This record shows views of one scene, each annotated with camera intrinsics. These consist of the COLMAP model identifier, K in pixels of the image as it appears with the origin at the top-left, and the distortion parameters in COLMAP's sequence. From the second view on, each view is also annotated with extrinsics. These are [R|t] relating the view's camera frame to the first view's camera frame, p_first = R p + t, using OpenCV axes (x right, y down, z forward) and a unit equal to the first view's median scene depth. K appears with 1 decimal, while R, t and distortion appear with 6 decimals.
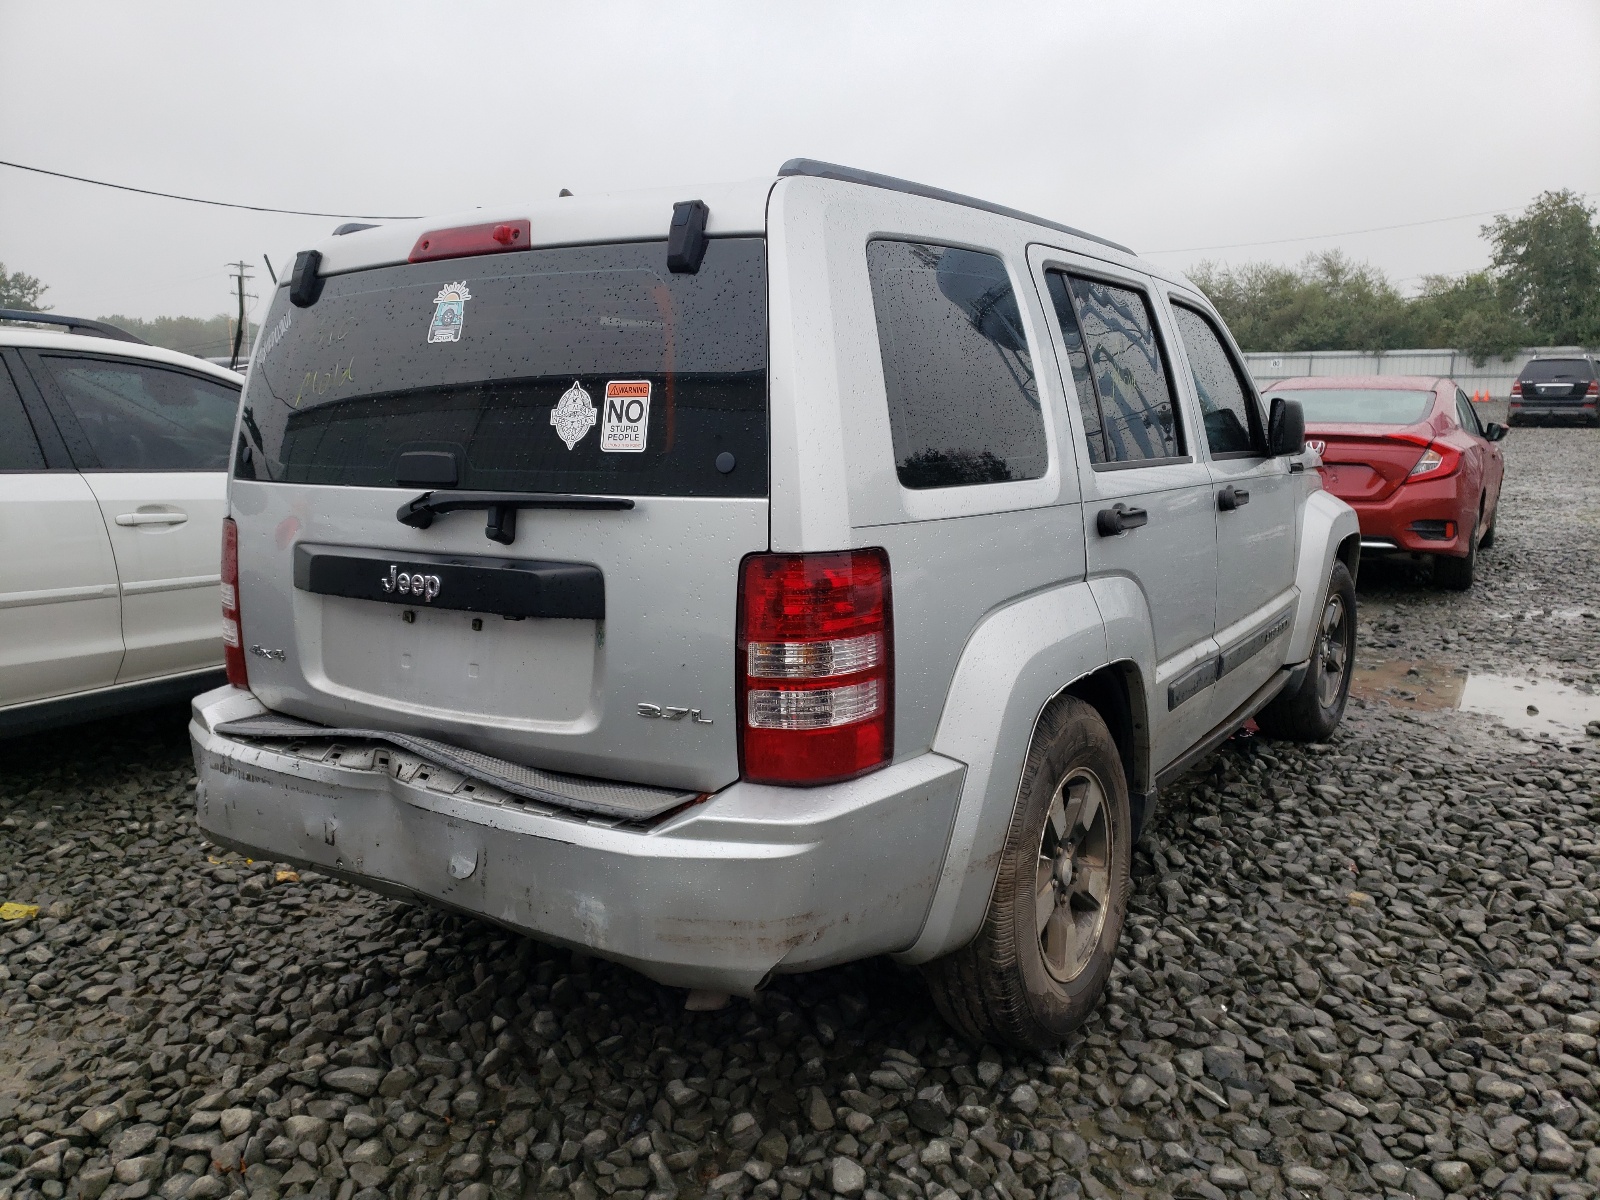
lens RADIAL K [[1225.7, 0, 800.0], [0, 1225.7, 600.0], [0, 0, 1]] dist [0.001675, -0.000685]
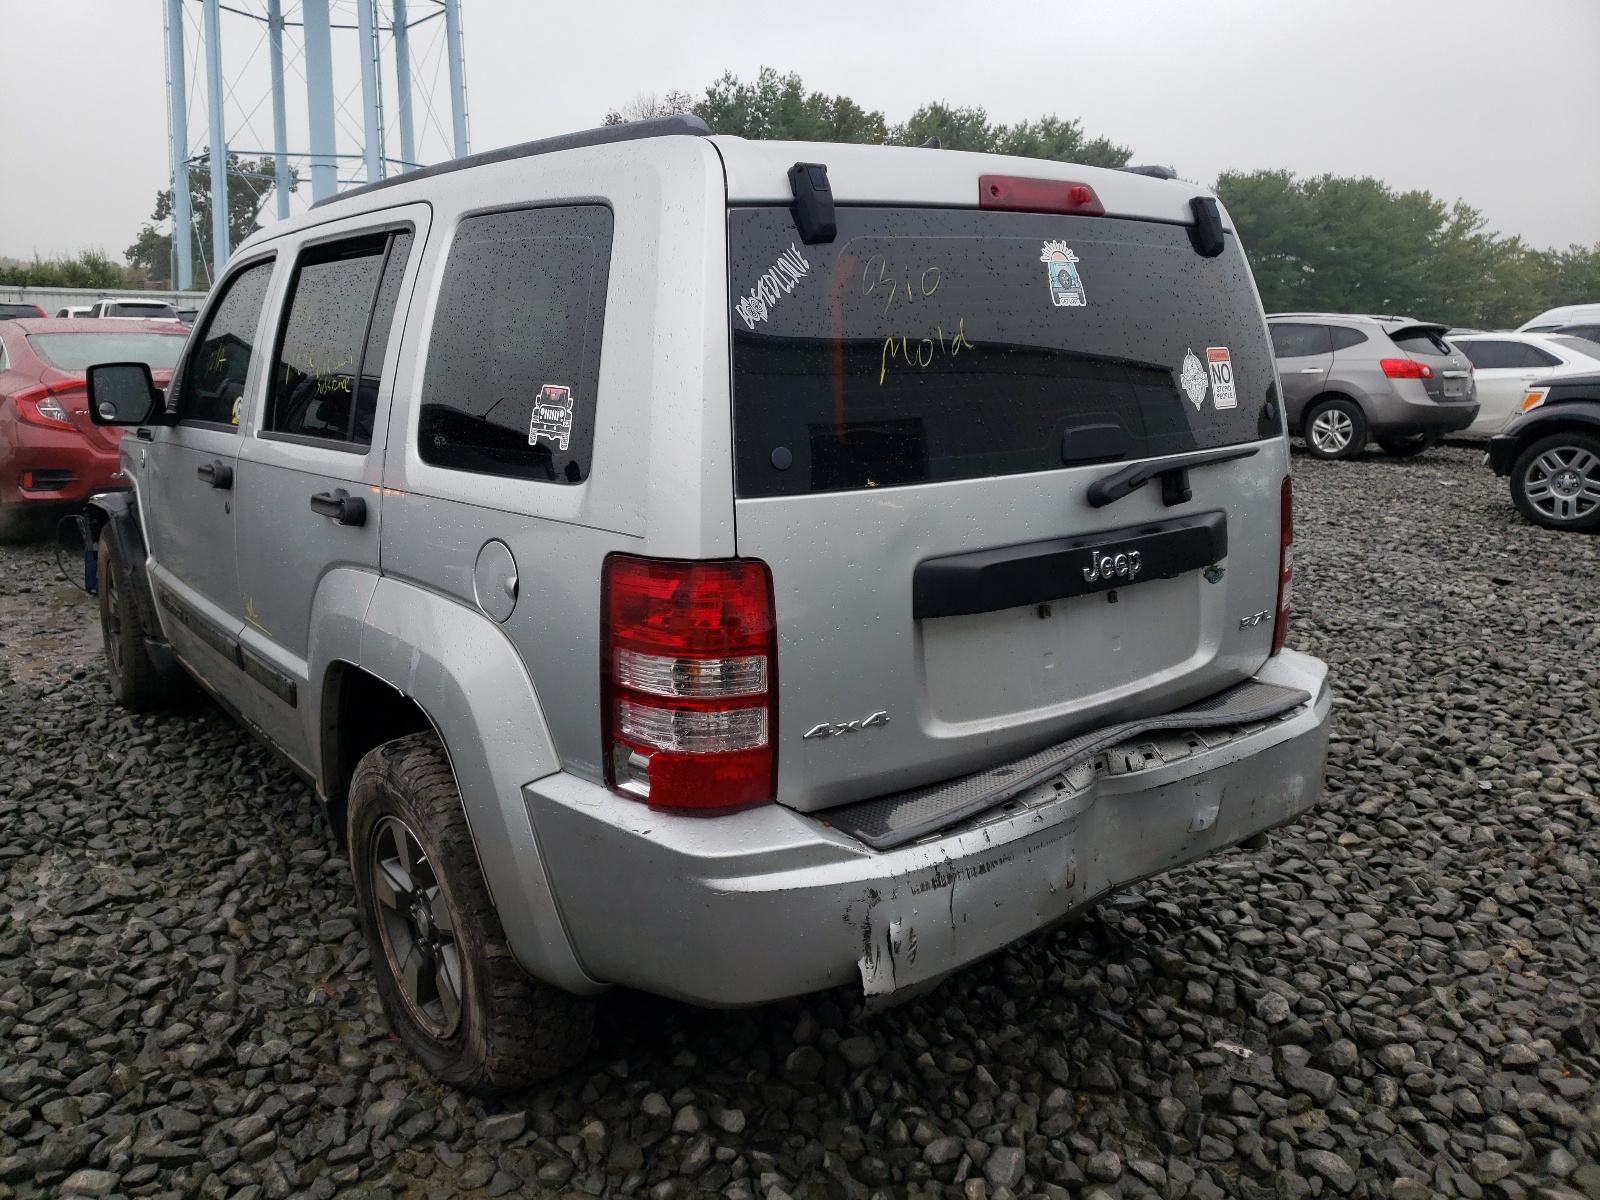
lens RADIAL K [[1225.7, 0, 800.0], [0, 1225.7, 600.0], [0, 0, 1]] dist [0.001675, -0.000685]
pose [[0.360664, -0.188877, 0.913371, -1.280574], [0.168298, 0.976386, 0.135451, -0.156631], [-0.917386, 0.104866, 0.383935, 0.873359]]
